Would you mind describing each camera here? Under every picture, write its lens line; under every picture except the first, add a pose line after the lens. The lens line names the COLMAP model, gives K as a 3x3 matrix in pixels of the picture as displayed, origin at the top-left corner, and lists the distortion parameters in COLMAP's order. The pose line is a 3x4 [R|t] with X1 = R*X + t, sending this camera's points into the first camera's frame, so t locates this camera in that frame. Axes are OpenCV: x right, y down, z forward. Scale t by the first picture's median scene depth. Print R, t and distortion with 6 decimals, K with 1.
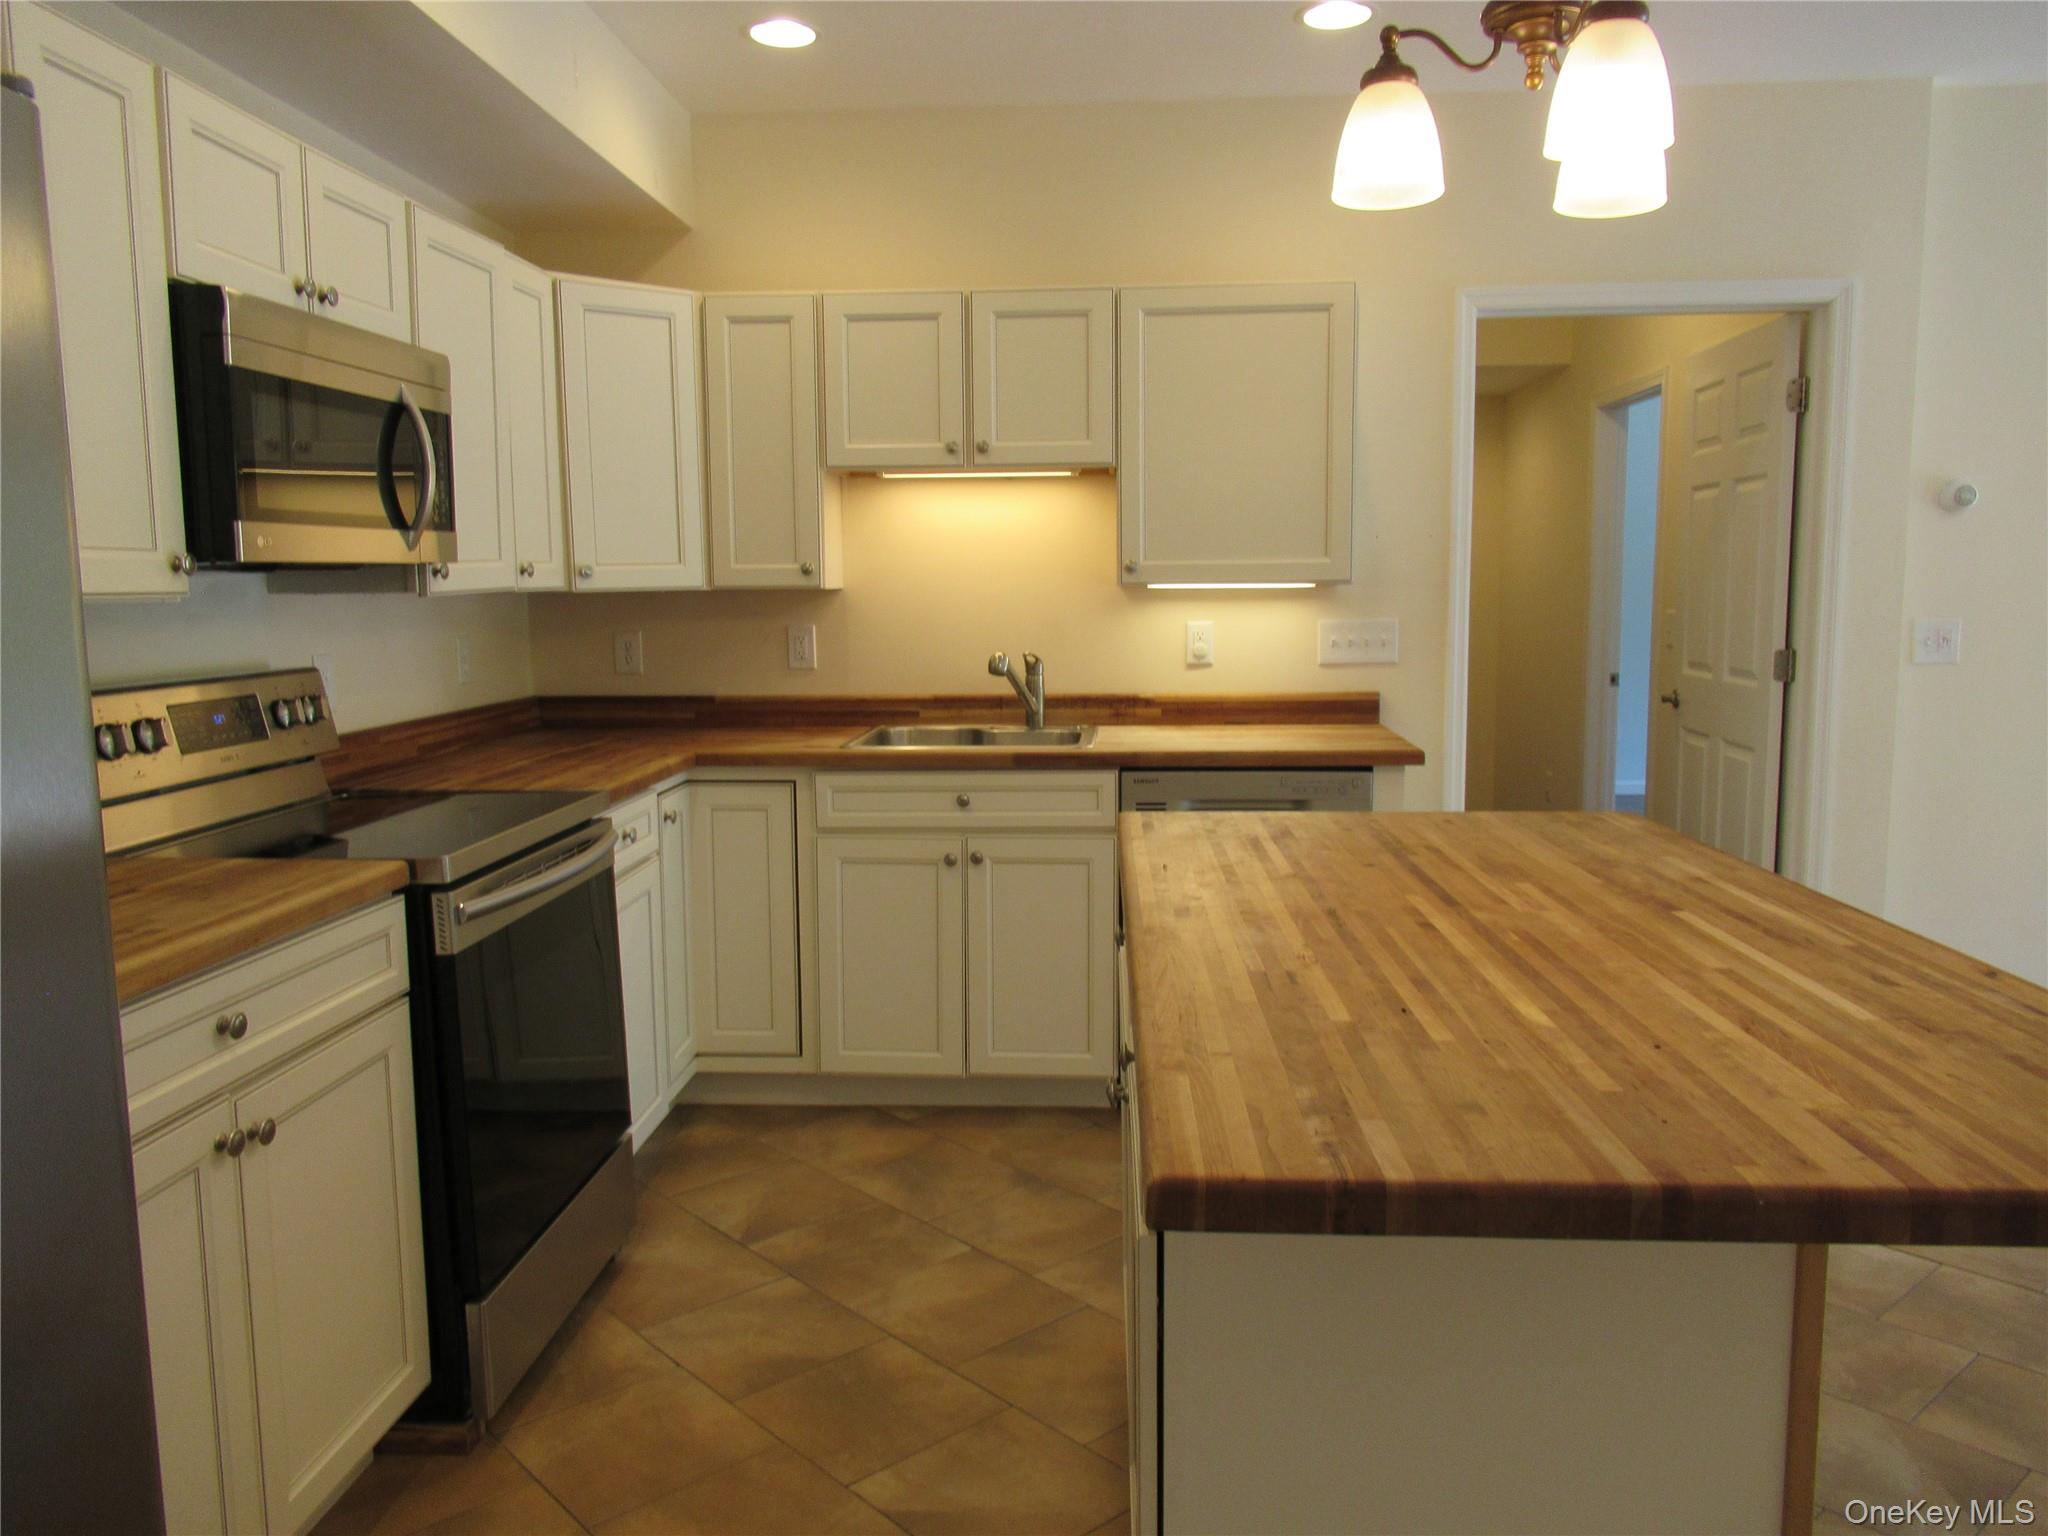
lens RADIAL K [[1536.8, 0, 1023.8], [0, 1536.8, 773.0], [0, 0, 1]] dist [0.014820, -0.004427]
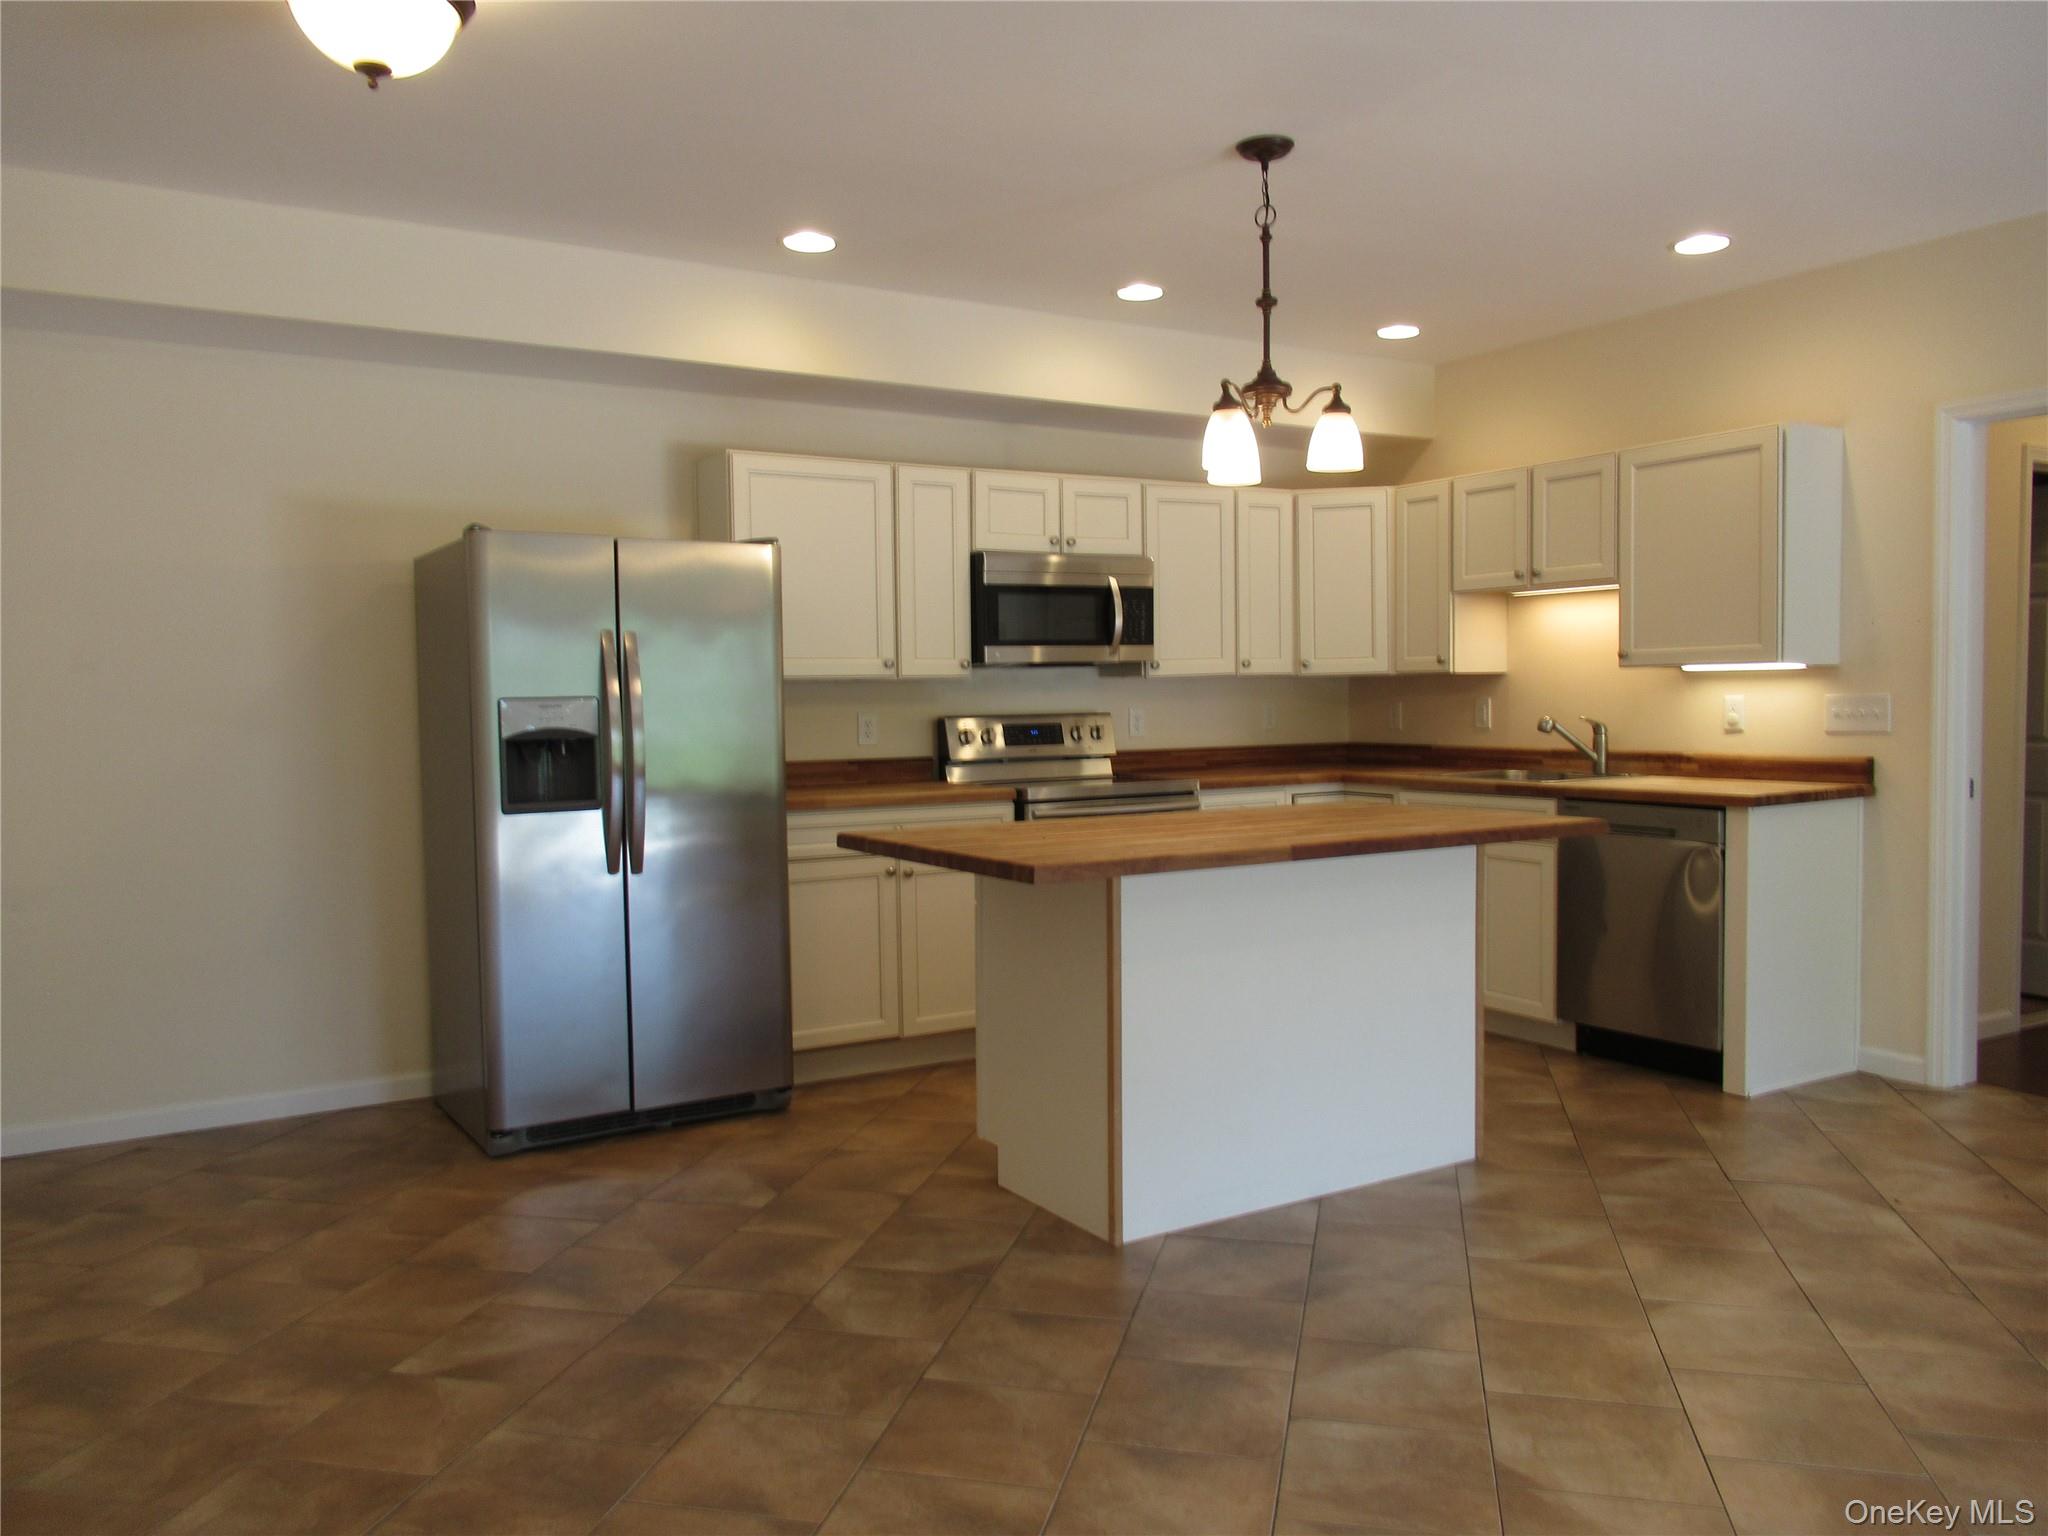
lens RADIAL K [[1536.8, 0, 1030.4], [0, 1536.8, 765.2], [0, 0, 1]] dist [0.014820, -0.004427]
pose [[0.575516, 0.039123, -0.816854, 0.863487], [-0.094040, 0.995395, -0.018583, 0.035912], [0.812365, 0.087512, 0.576545, -0.186576]]
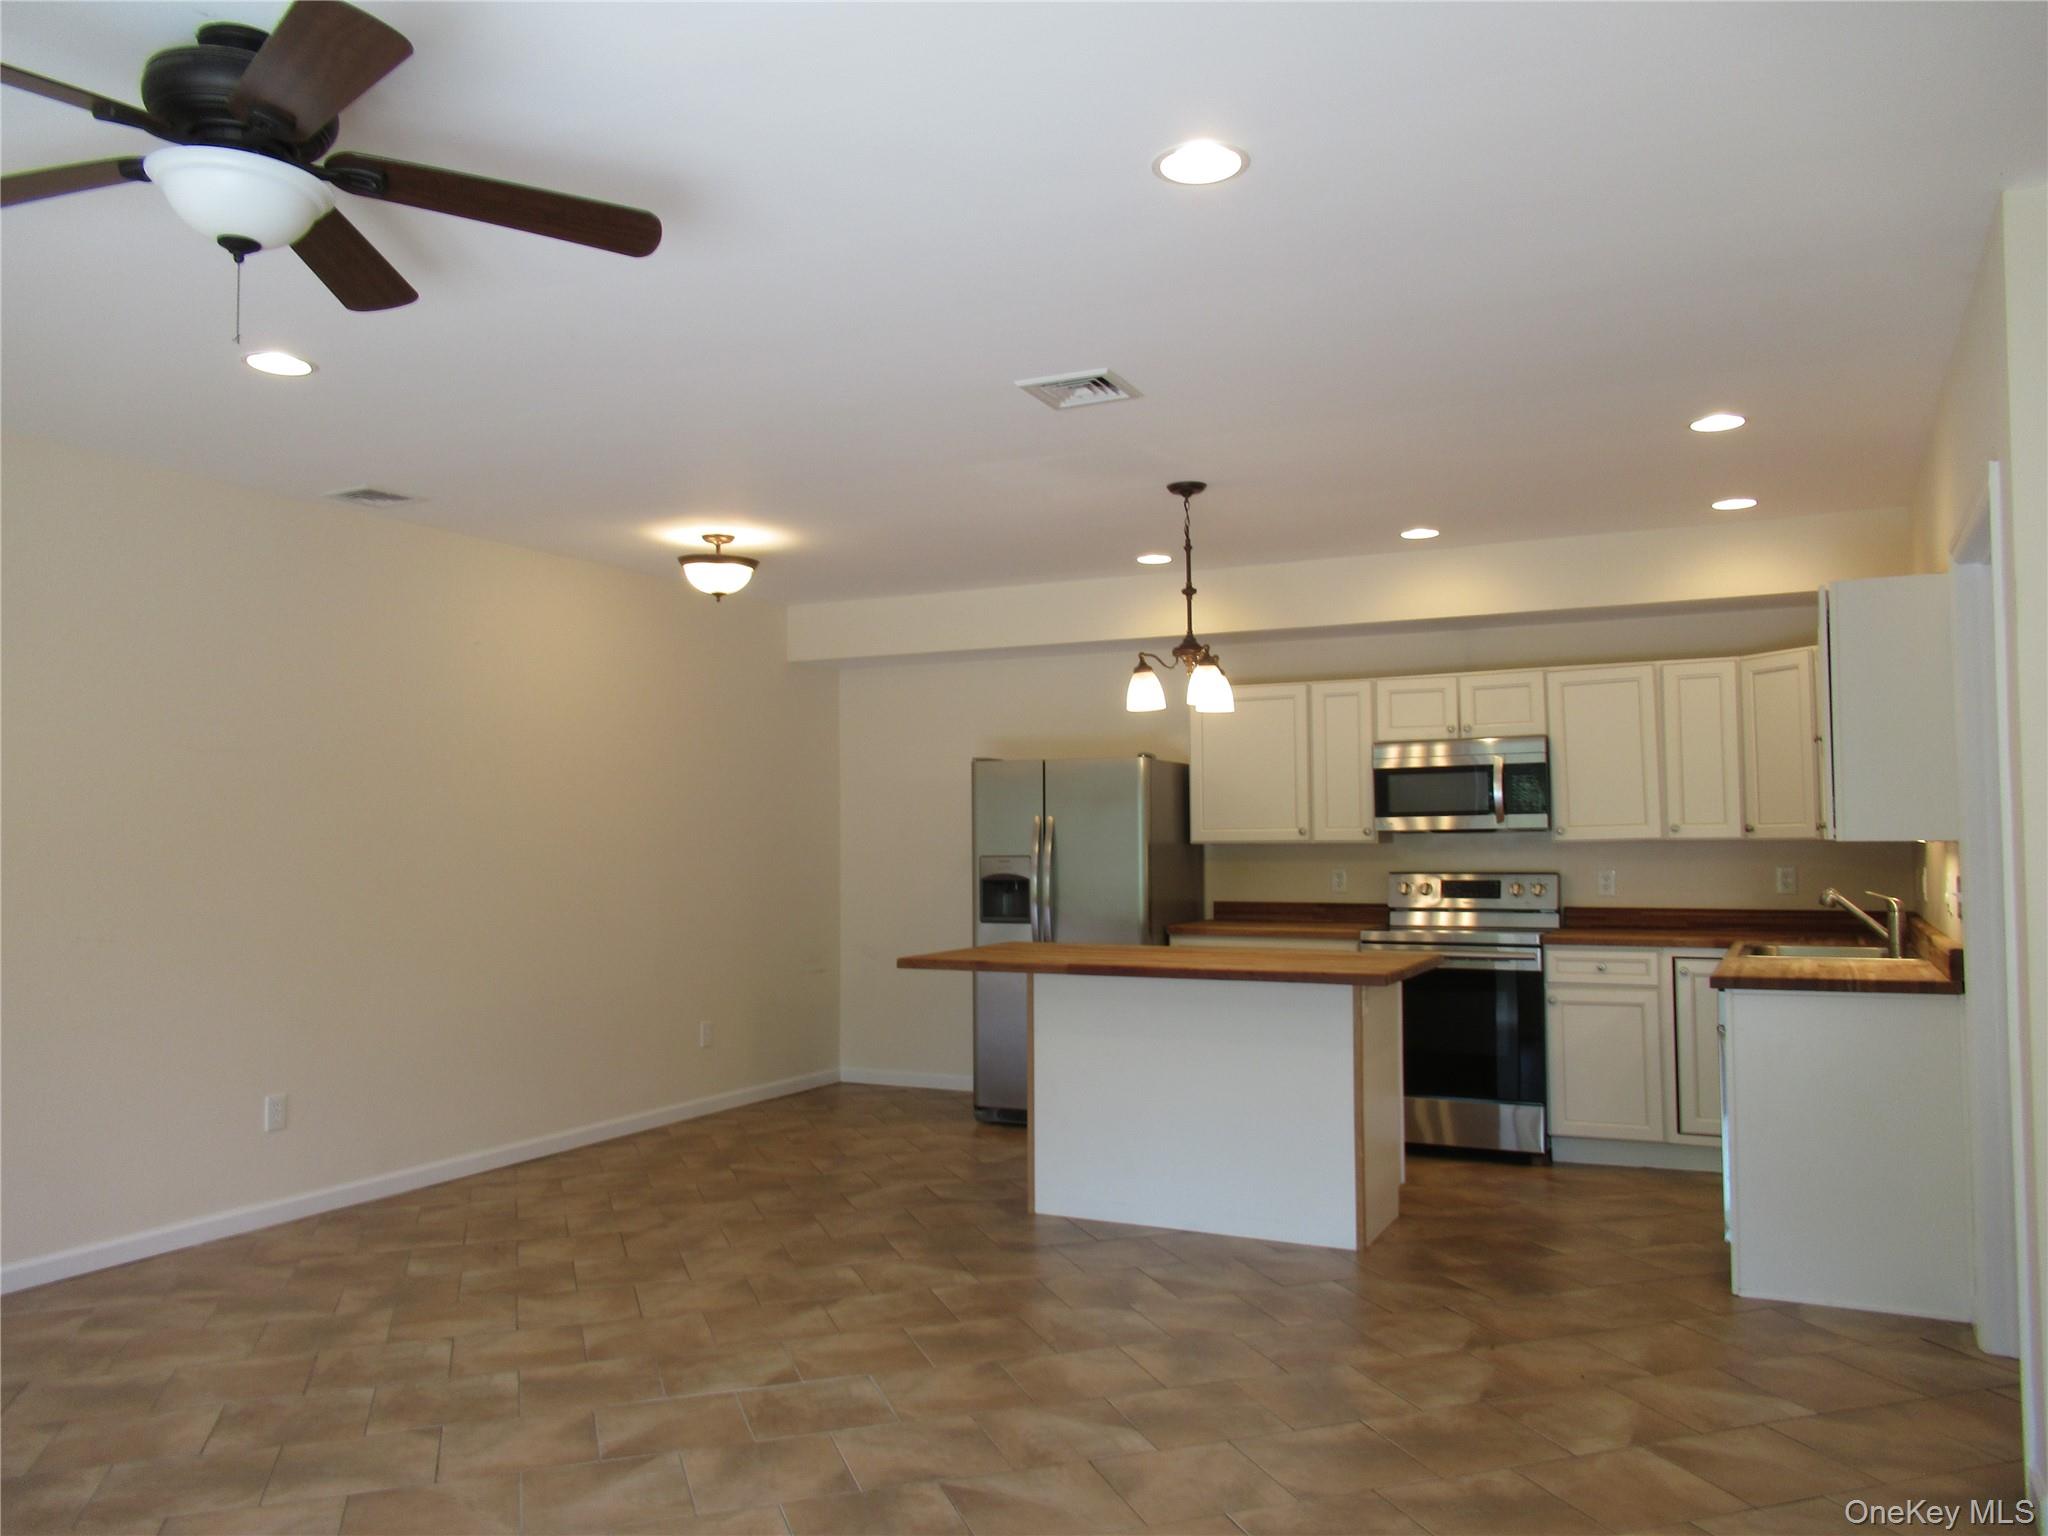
lens RADIAL K [[1536.8, 0, 1023.1], [0, 1536.8, 766.2], [0, 0, 1]] dist [0.014820, -0.004427]
pose [[-0.393217, -0.033771, -0.918825, 1.469692], [-0.104242, 0.994519, 0.008058, -0.121996], [0.913517, 0.098949, -0.394583, 0.881125]]
